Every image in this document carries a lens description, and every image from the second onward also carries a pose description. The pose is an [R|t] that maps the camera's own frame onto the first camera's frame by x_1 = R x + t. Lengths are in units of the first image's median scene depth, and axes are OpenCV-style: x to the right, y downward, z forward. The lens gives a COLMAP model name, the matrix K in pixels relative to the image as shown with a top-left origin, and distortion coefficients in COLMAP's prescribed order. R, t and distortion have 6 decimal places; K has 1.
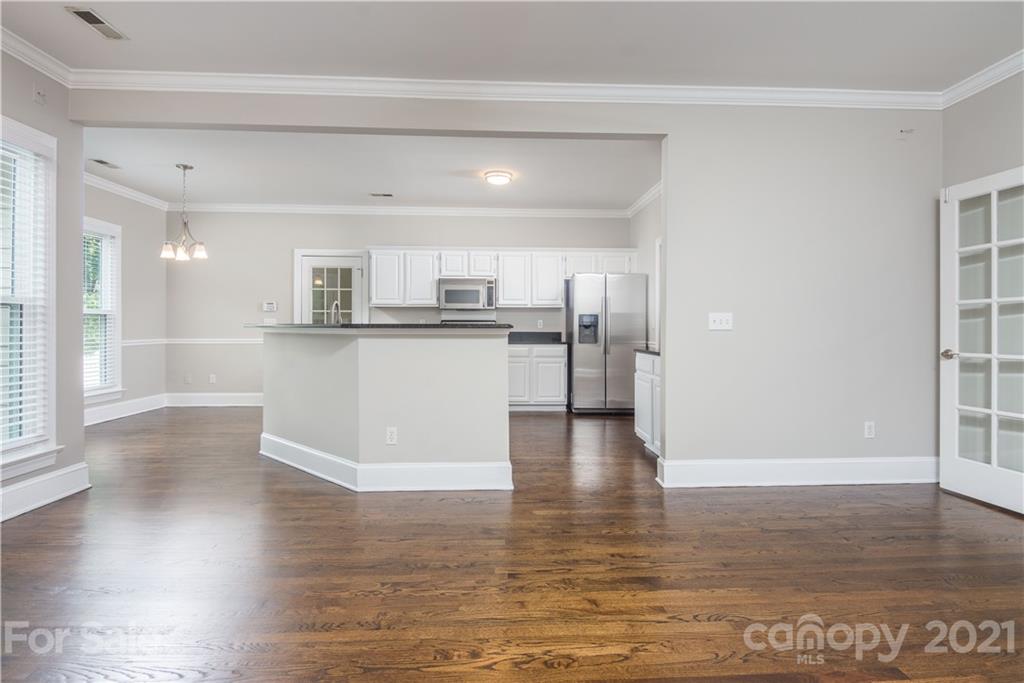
lens RADIAL K [[505.0, 0, 516.4], [0, 505.0, 324.0], [0, 0, 1]] dist [-0.017943, -0.000007]
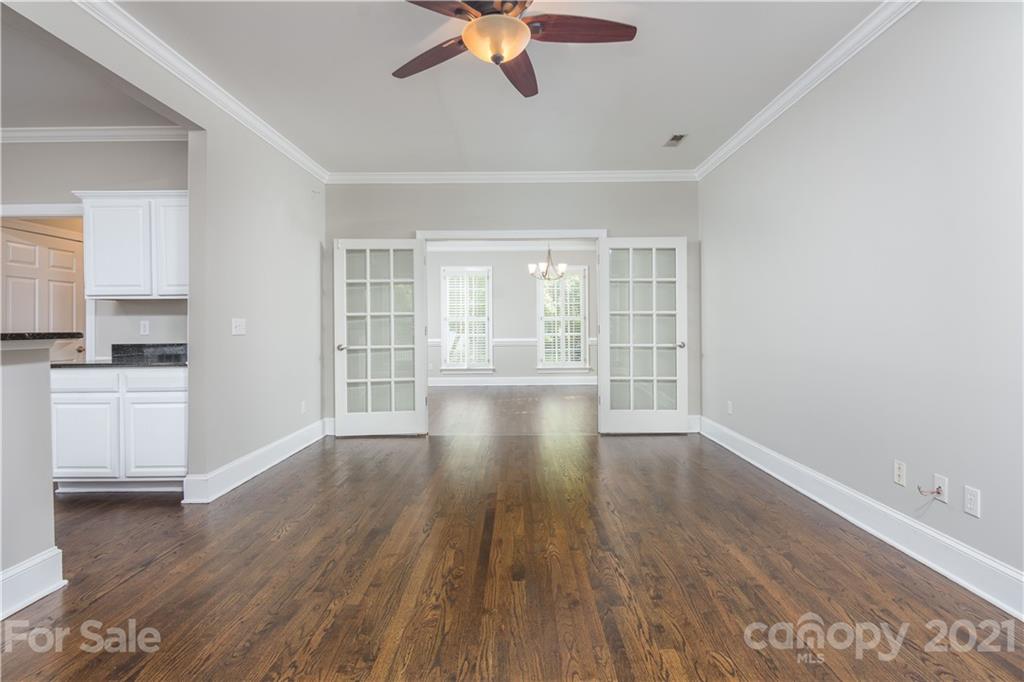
lens RADIAL K [[505.0, 0, 516.4], [0, 505.0, 323.5], [0, 0, 1]] dist [-0.017943, -0.000007]
pose [[0.055283, -0.005980, 0.998453, -0.665644], [0.023211, 0.999720, 0.004702, -0.008373], [-0.998201, 0.022915, 0.055406, 0.383732]]
